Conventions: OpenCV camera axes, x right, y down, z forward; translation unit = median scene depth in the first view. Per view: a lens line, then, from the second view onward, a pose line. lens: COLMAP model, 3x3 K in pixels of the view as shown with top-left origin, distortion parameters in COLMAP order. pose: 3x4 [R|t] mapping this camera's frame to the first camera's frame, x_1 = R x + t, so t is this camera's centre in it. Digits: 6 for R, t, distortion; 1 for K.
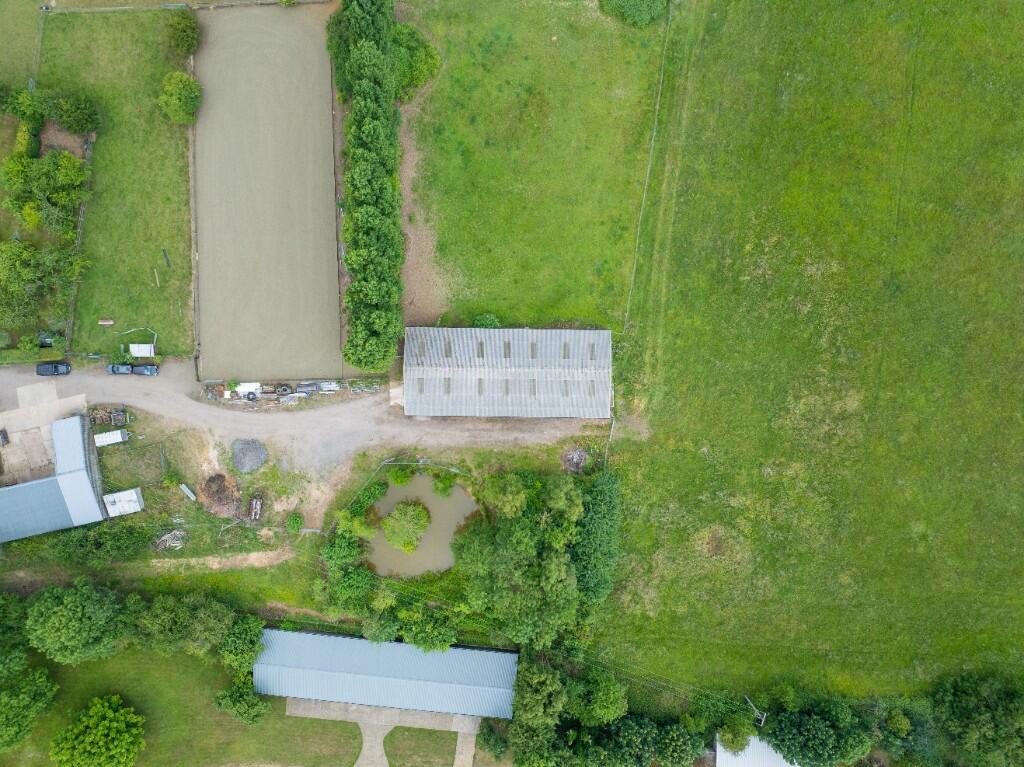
lens RADIAL K [[717.0, 0, 508.5], [0, 717.0, 383.6], [0, 0, 1]] dist [-0.036279, 0.010862]
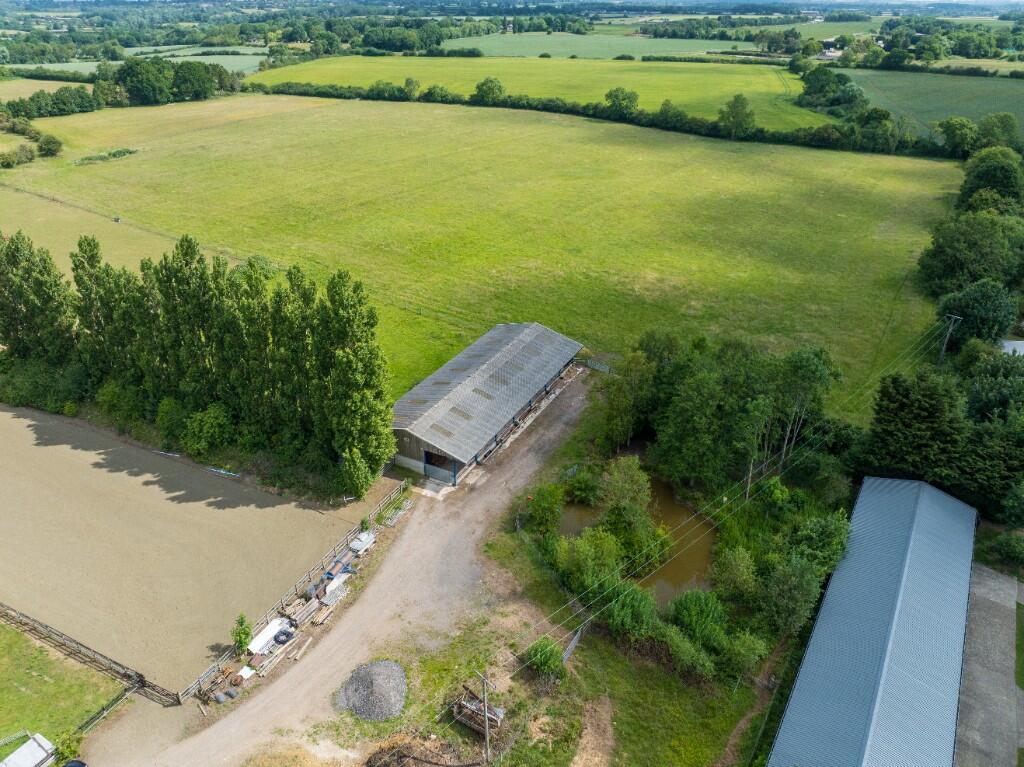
lens RADIAL K [[717.0, 0, 513.6], [0, 717.0, 384.9], [0, 0, 1]] dist [-0.036279, 0.010862]
pose [[0.445427, -0.434344, 0.782905, -0.604148], [0.895196, 0.201604, -0.397467, 0.329582], [0.014800, 0.877896, 0.478623, 0.597019]]
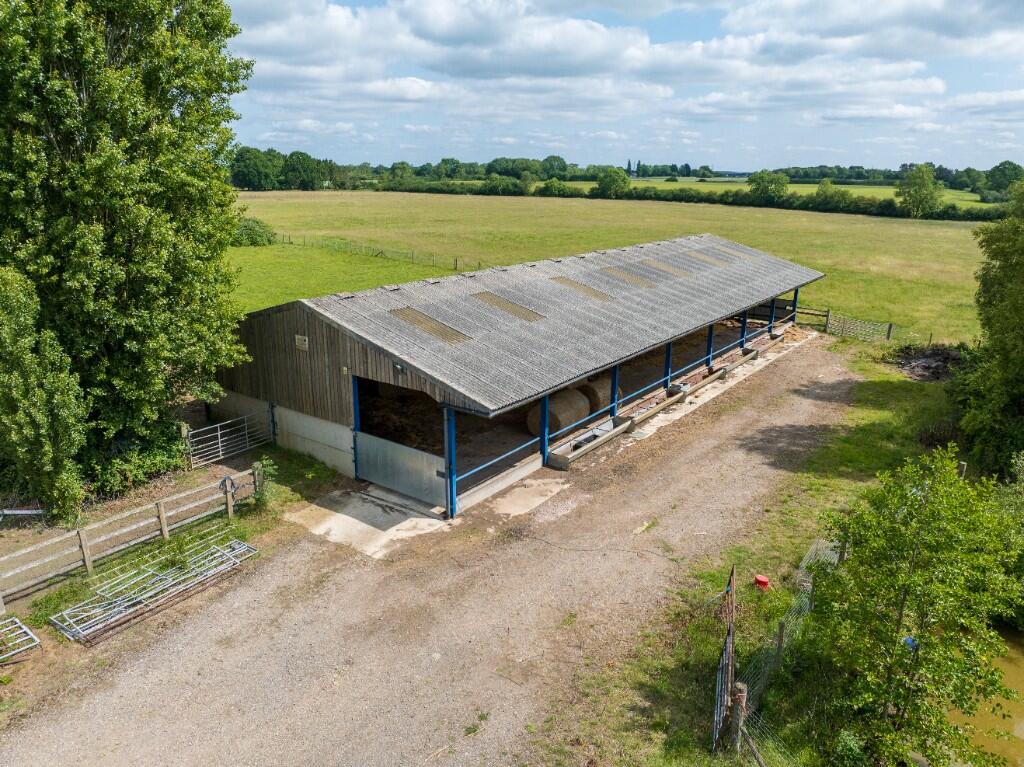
lens RADIAL K [[717.0, 0, 520.8], [0, 717.0, 379.7], [0, 0, 1]] dist [-0.036279, 0.010862]
pose [[0.577304, -0.223915, 0.785227, -0.260354], [0.816476, 0.147360, -0.558258, 0.136813], [0.009292, 0.963404, 0.267893, 0.924692]]
